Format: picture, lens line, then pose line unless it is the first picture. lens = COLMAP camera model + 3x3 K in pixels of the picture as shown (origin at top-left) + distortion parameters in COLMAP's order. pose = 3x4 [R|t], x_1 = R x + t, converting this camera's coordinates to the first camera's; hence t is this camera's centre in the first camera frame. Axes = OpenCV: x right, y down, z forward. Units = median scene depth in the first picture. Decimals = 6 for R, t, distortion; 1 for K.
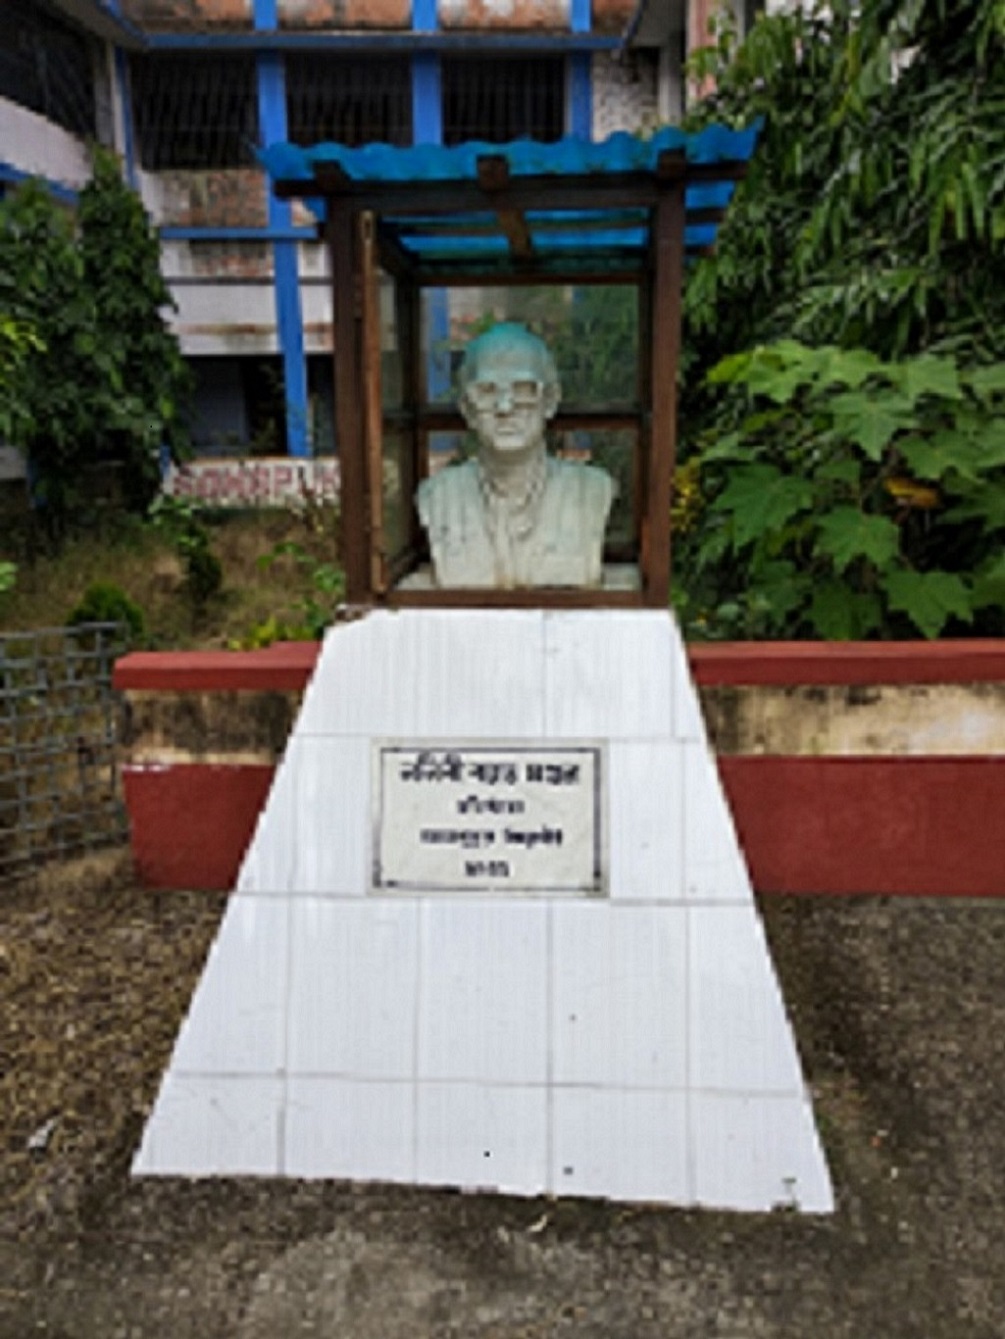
lens RADIAL K [[1015.4, 0, 502.5], [0, 1015.4, 669.5], [0, 0, 1]] dist [0.047518, -0.001045]
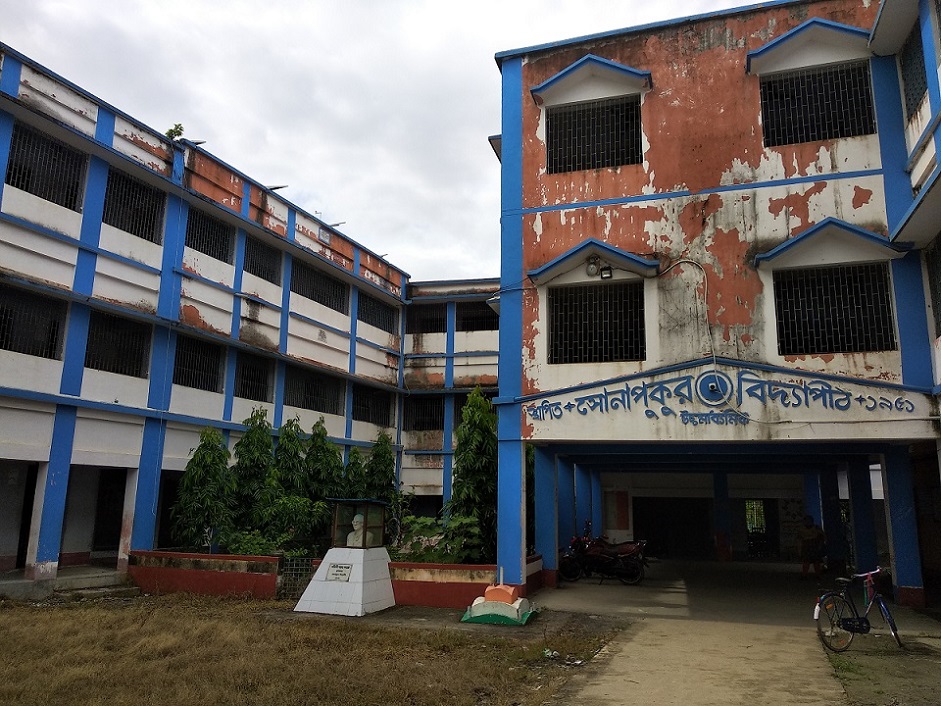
lens RADIAL K [[706.7, 0, 498.7], [0, 706.7, 337.7], [0, 0, 1]] dist [0.066329, -0.115290]
pose [[0.961367, -0.036136, -0.272889, 0.486839], [-0.096686, 0.883855, -0.457659, 0.164782], [0.257732, 0.466363, 0.846215, -0.761187]]
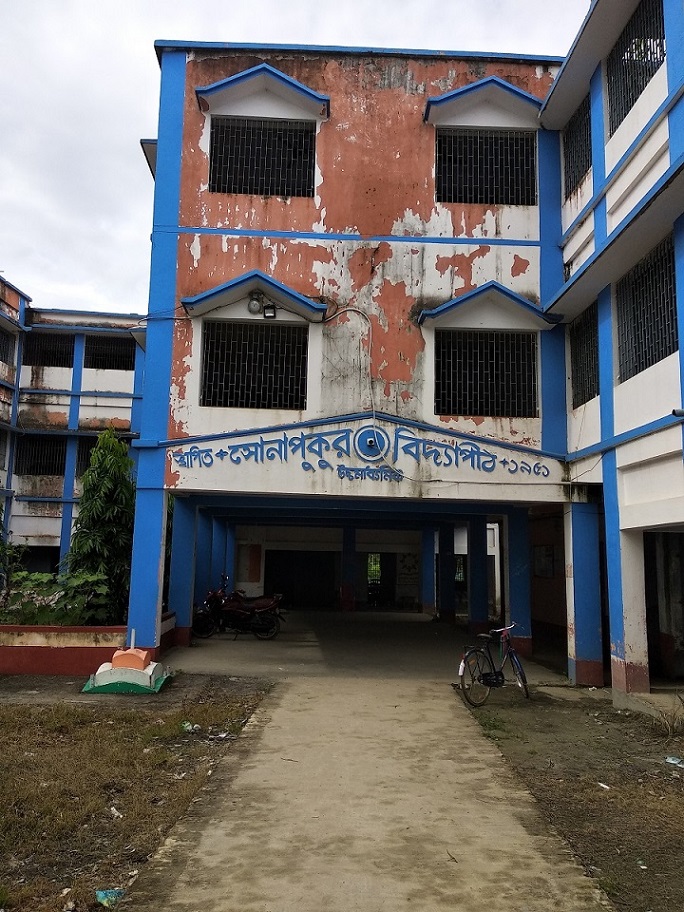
lens RADIAL K [[684.9, 0, 342.0], [0, 684.9, 456.0], [0, 0, 1]] dist [0.066329, -0.115290]
pose [[0.998568, 0.043292, 0.031423, 0.429277], [-0.027259, 0.917218, -0.397451, 0.128467], [-0.046028, 0.396025, 0.917085, -0.648897]]
